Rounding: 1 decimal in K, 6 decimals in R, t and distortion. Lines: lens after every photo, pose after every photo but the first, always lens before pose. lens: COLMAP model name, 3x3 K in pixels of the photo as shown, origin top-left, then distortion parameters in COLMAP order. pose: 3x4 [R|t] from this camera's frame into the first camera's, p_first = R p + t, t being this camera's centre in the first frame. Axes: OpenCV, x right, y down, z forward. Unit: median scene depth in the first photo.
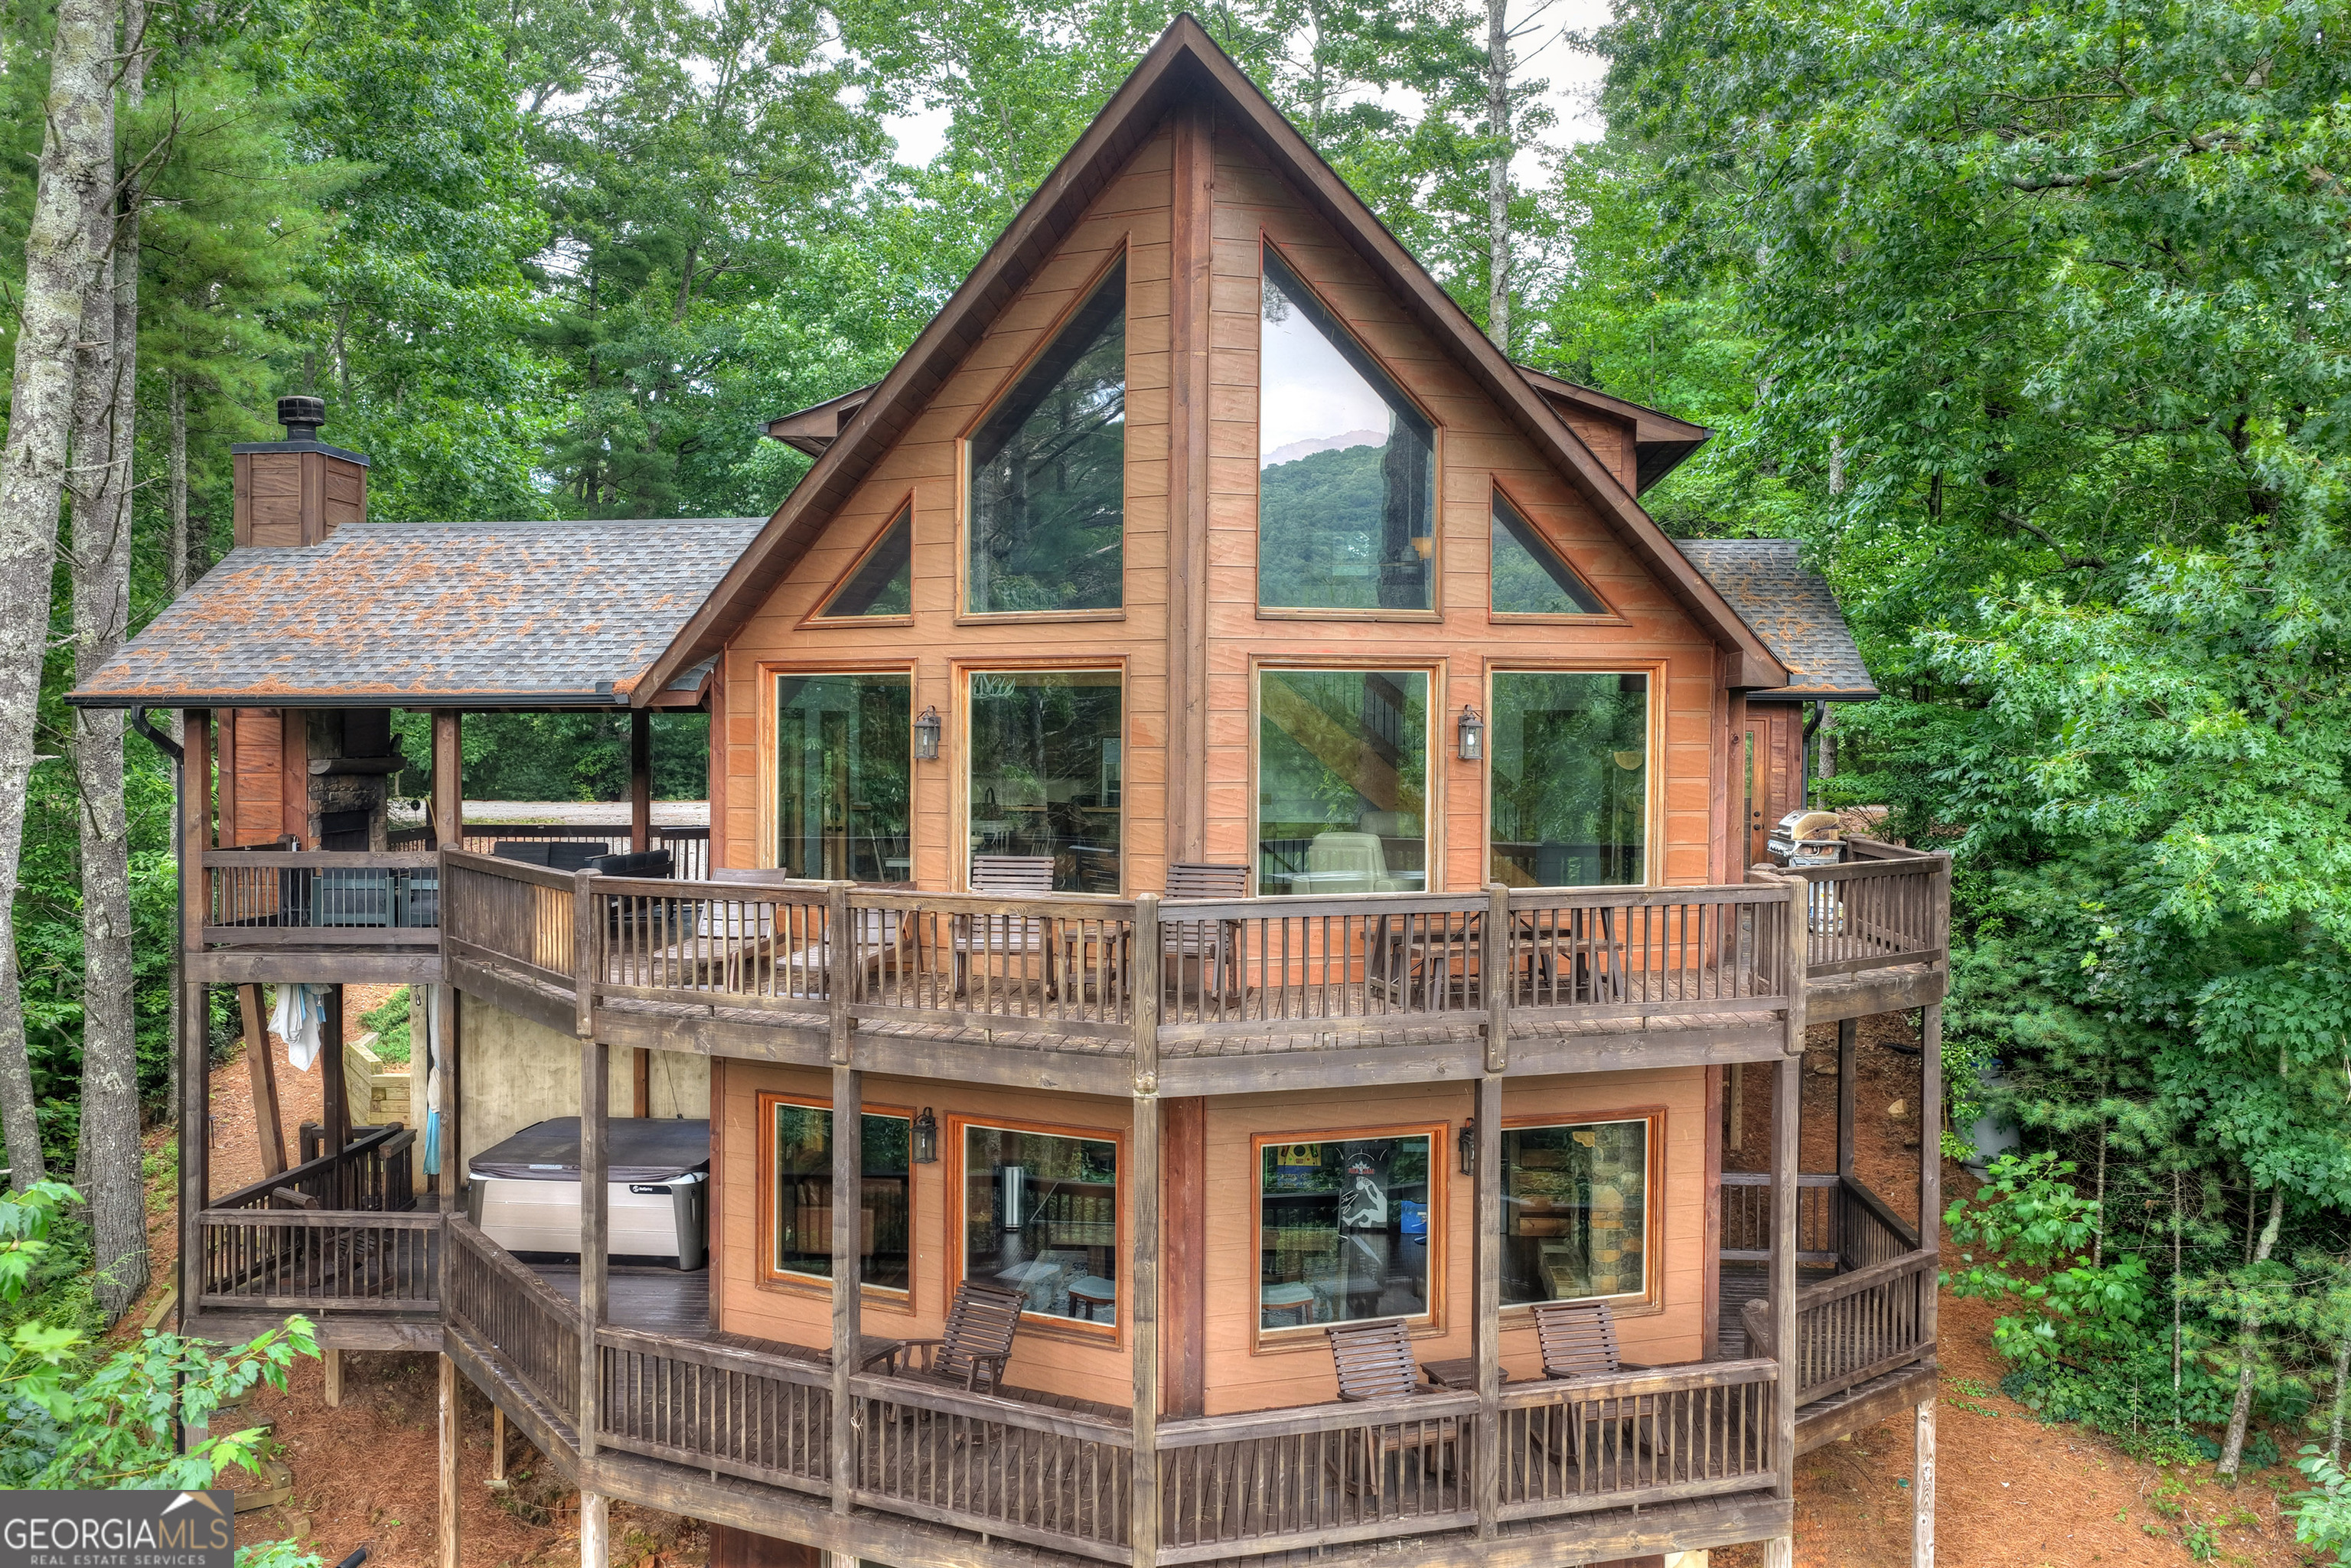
lens RADIAL K [[1986.4, 0, 1175.5], [0, 1986.4, 784.0], [0, 0, 1]] dist [0.005859, 0.012105]
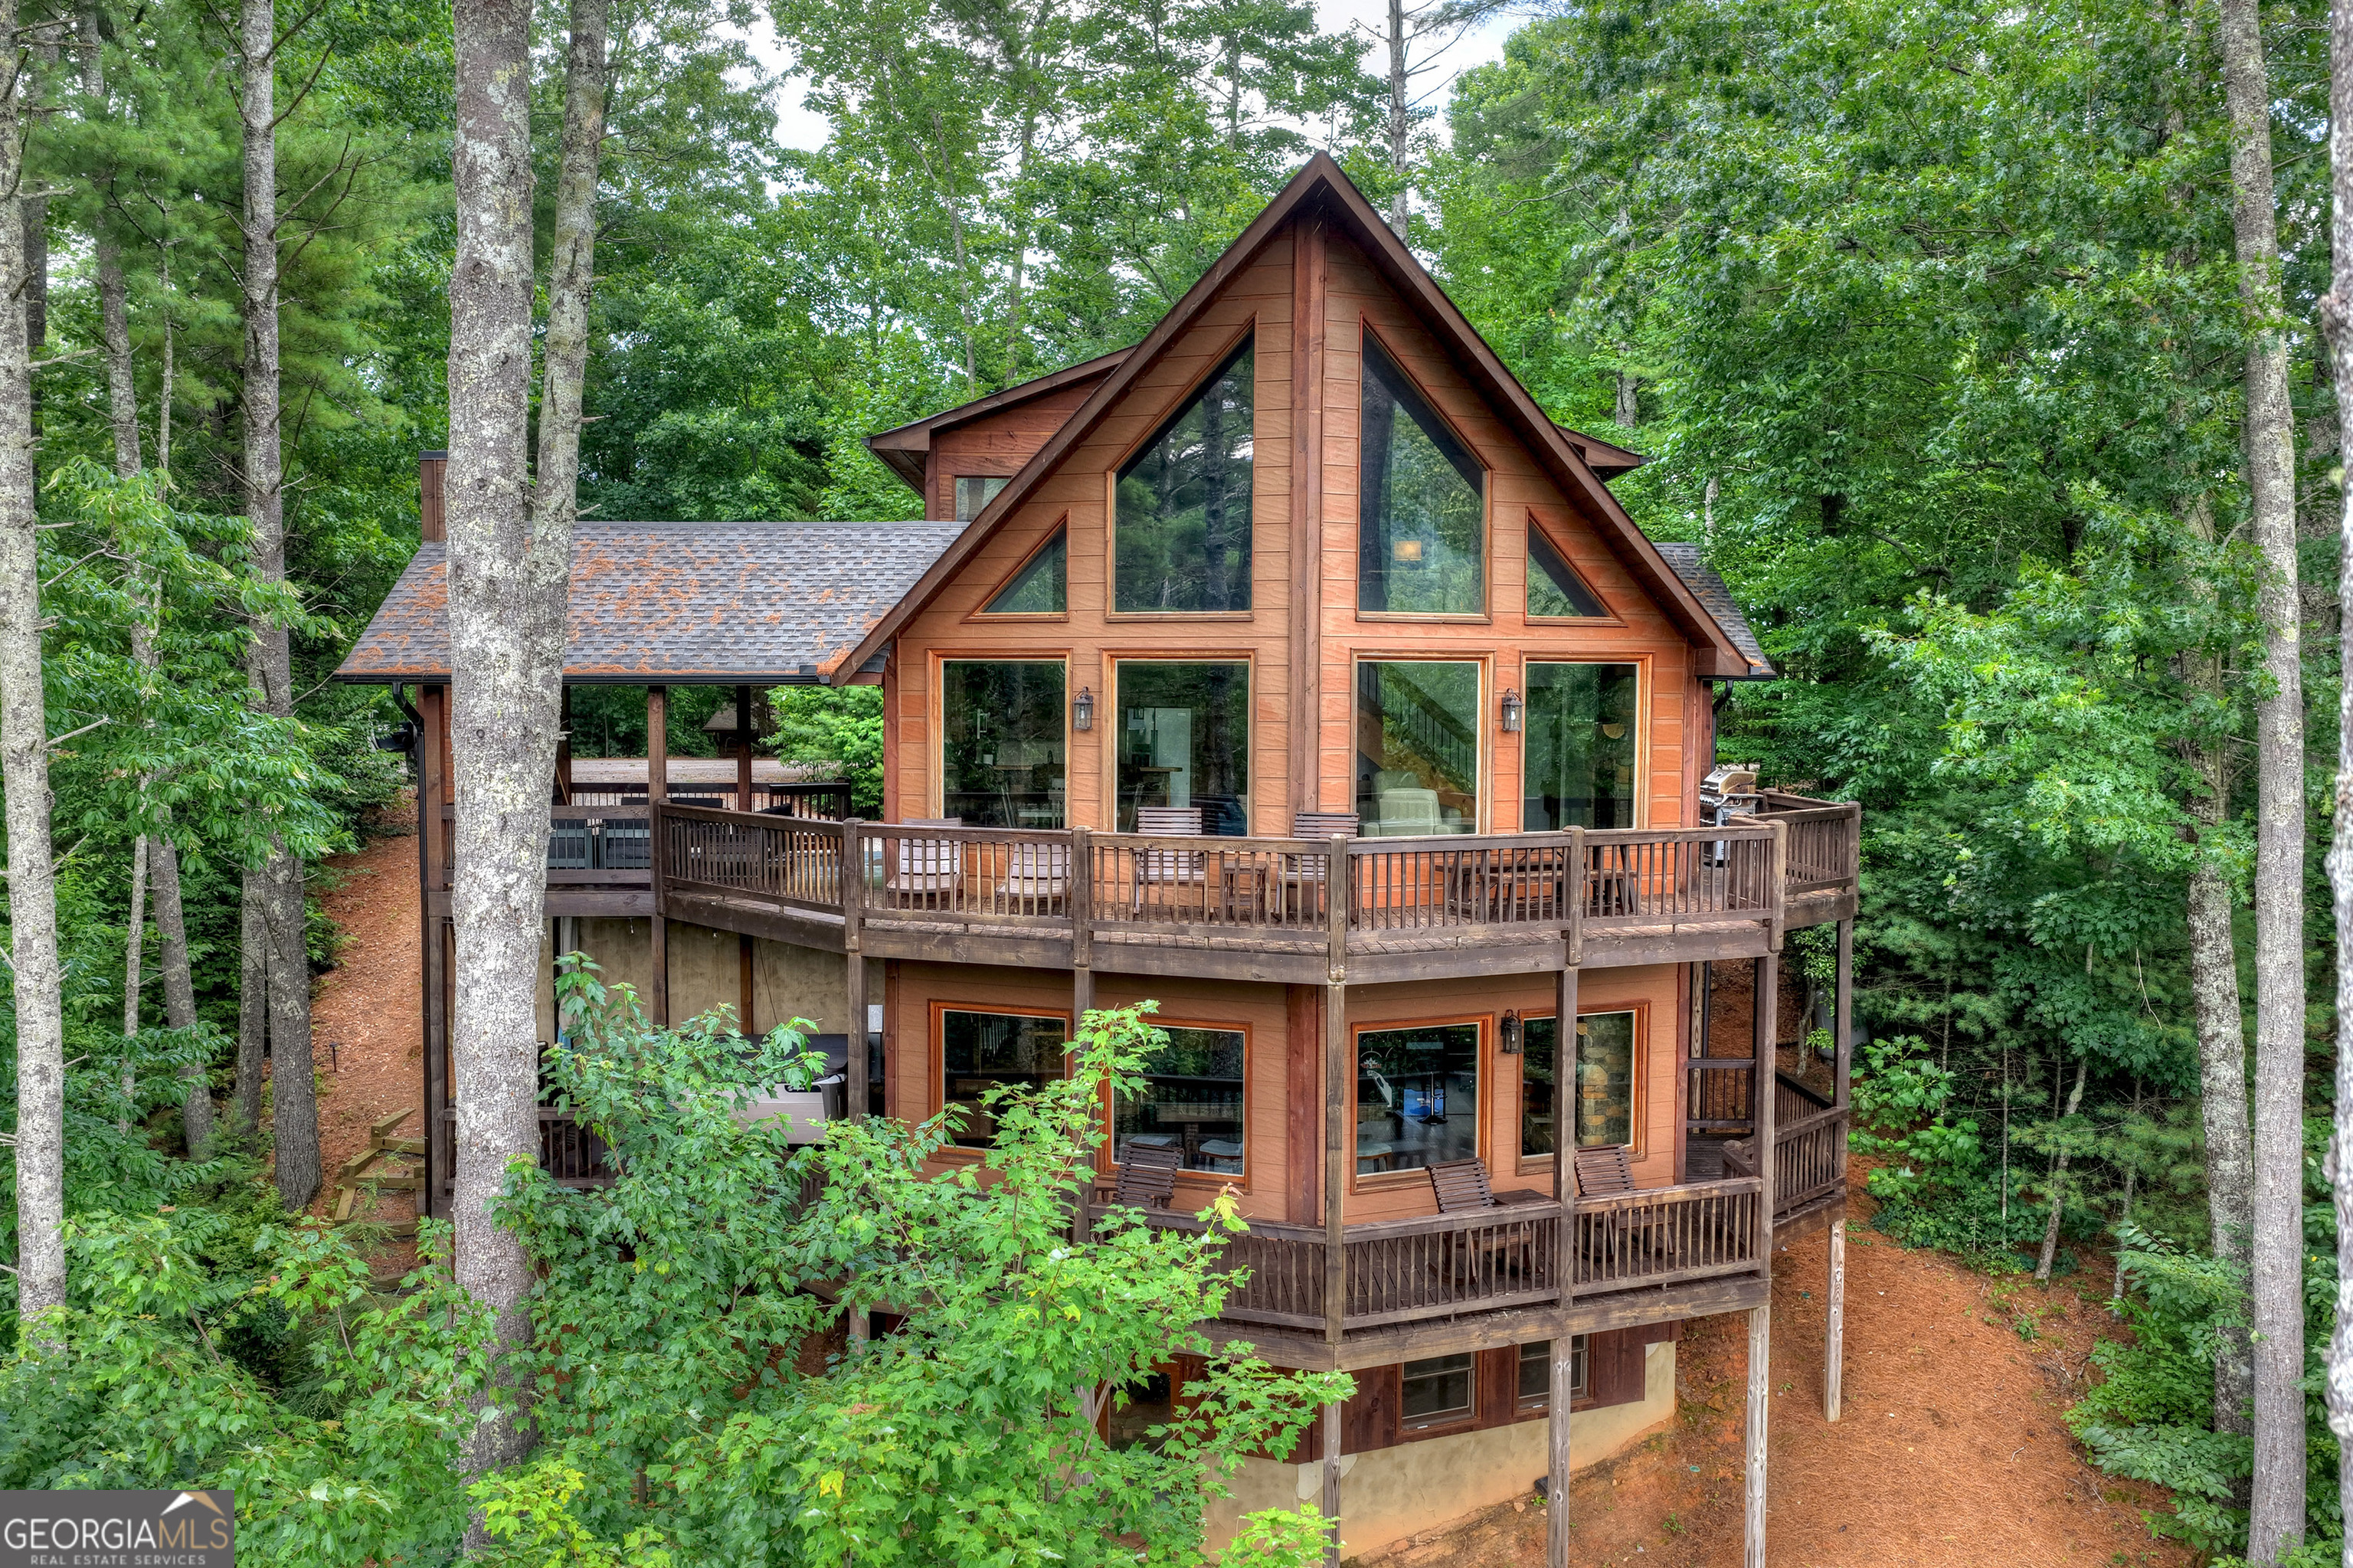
lens RADIAL K [[2022.8, 0, 1176.5], [0, 2022.8, 784.0], [0, 0, 1]] dist [-0.007773, -0.006671]
pose [[0.992880, -0.002888, 0.119082, -0.211331], [-0.000097, 0.999686, 0.025054, -0.009916], [-0.119117, -0.024887, 0.992568, -0.256840]]
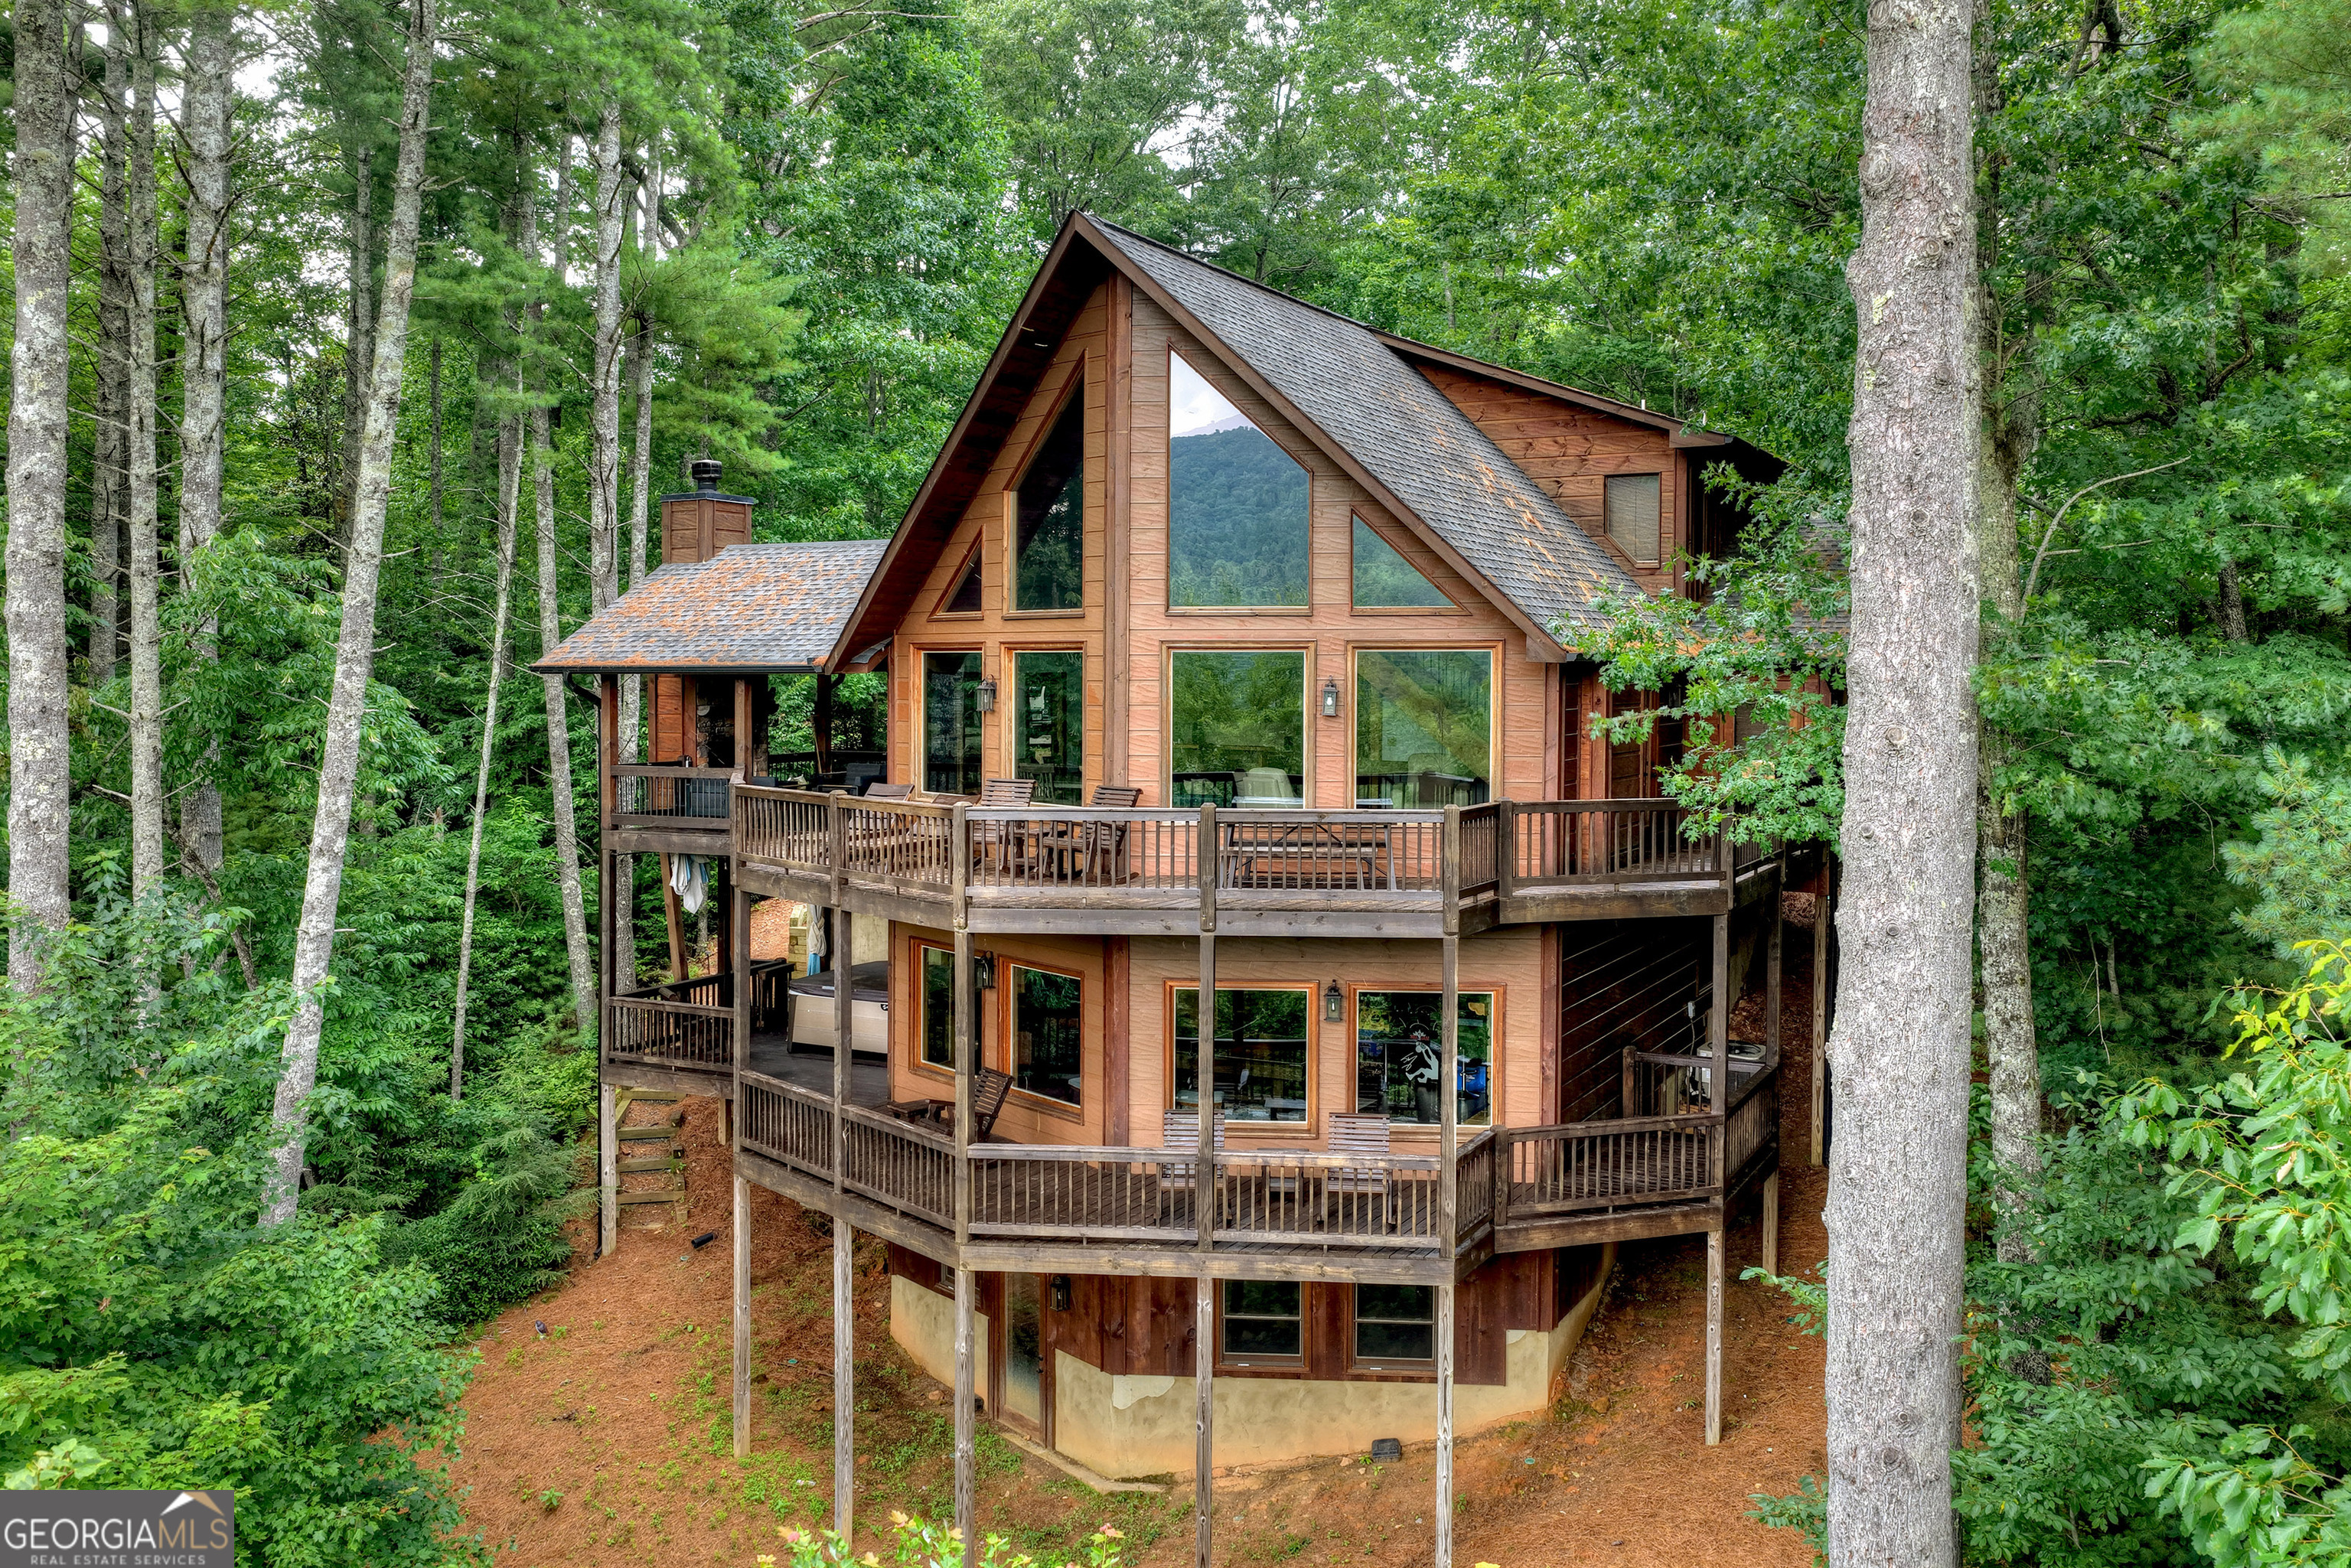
lens RADIAL K [[1974.1, 0, 1158.3], [0, 1974.1, 719.7], [0, 0, 1]] dist [0.052398, 0.001338]
pose [[0.921585, 0.010976, -0.388022, 0.538410], [-0.010489, 0.999939, 0.003371, -0.012438], [0.388035, 0.000963, 0.921644, -0.279518]]
